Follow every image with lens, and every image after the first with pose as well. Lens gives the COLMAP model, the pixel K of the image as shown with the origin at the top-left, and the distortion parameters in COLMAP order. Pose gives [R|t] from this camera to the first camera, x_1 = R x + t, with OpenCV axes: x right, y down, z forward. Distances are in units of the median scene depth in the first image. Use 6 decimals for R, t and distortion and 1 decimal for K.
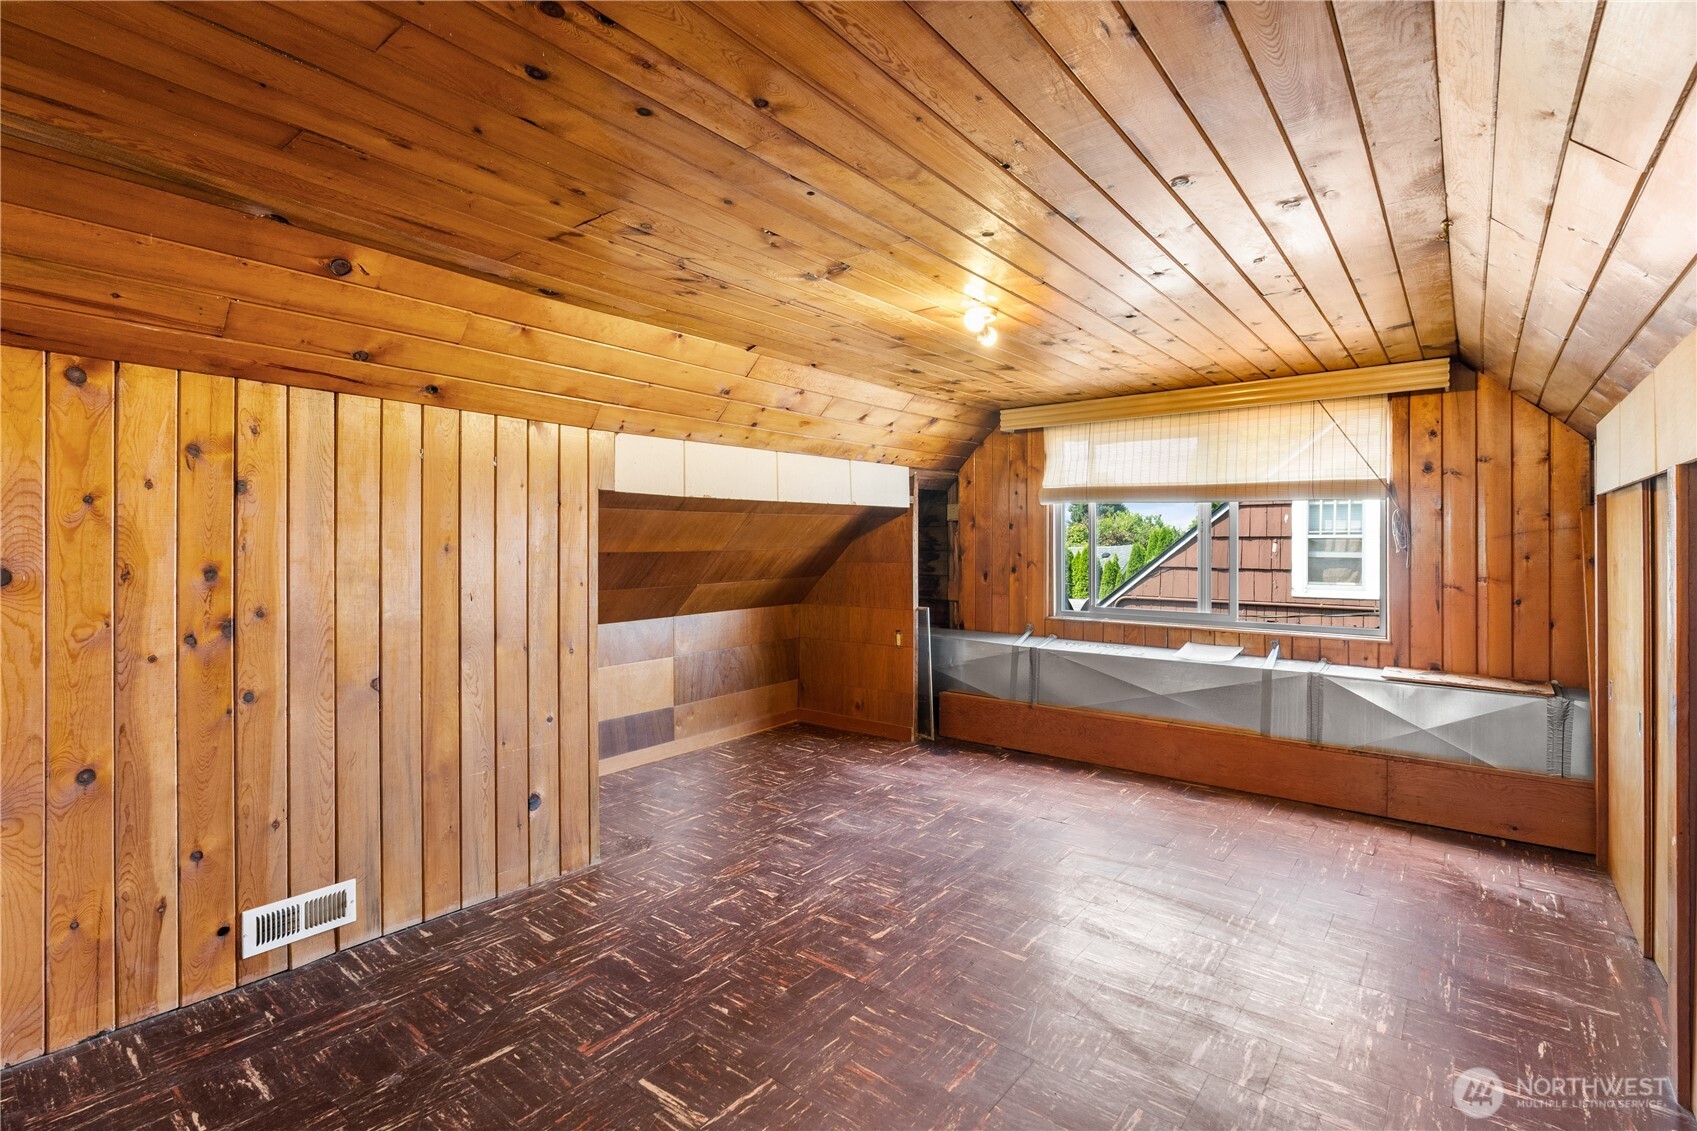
lens RADIAL K [[778.2, 0, 847.7], [0, 778.2, 551.1], [0, 0, 1]] dist [-0.005812, 0.002862]
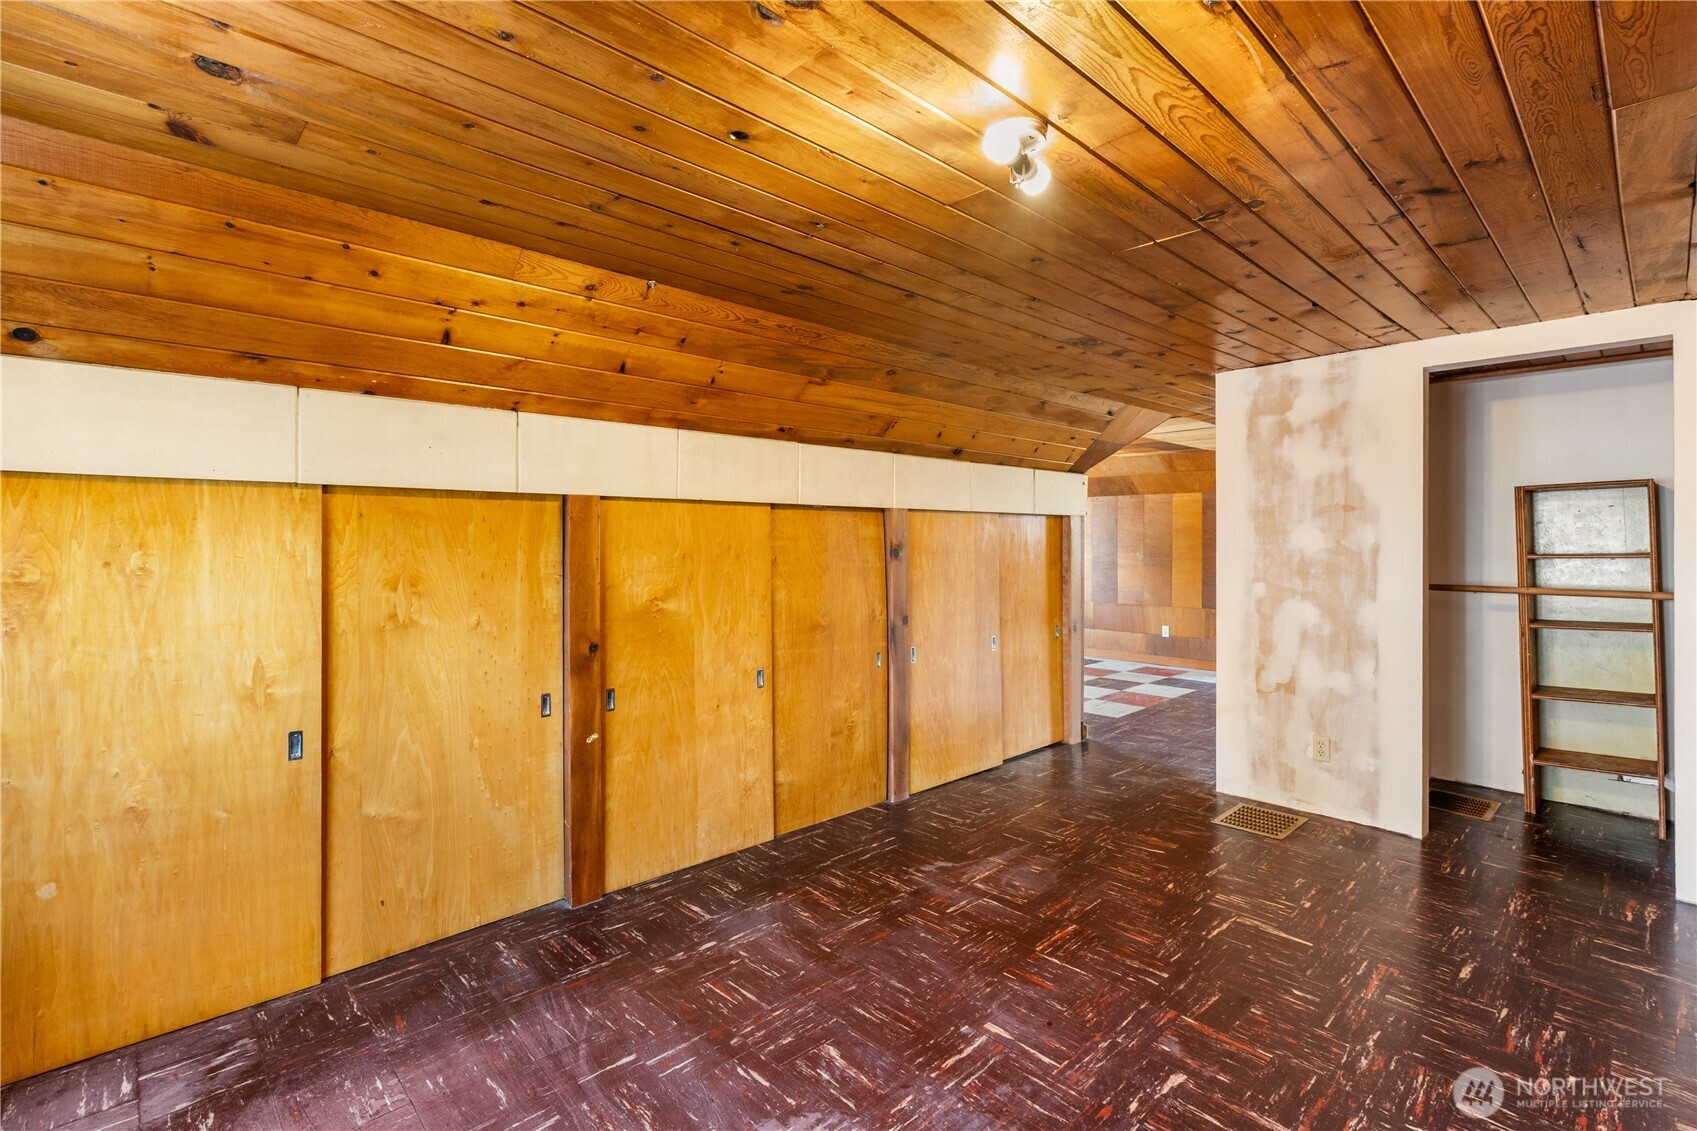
lens RADIAL K [[778.2, 0, 865.4], [0, 778.2, 532.1], [0, 0, 1]] dist [-0.005812, 0.002862]
pose [[-0.992307, 0.005106, 0.123695, 0.259862], [0.004546, 0.999978, -0.004805, -0.019673], [-0.123717, -0.004205, -0.992309, 1.931166]]
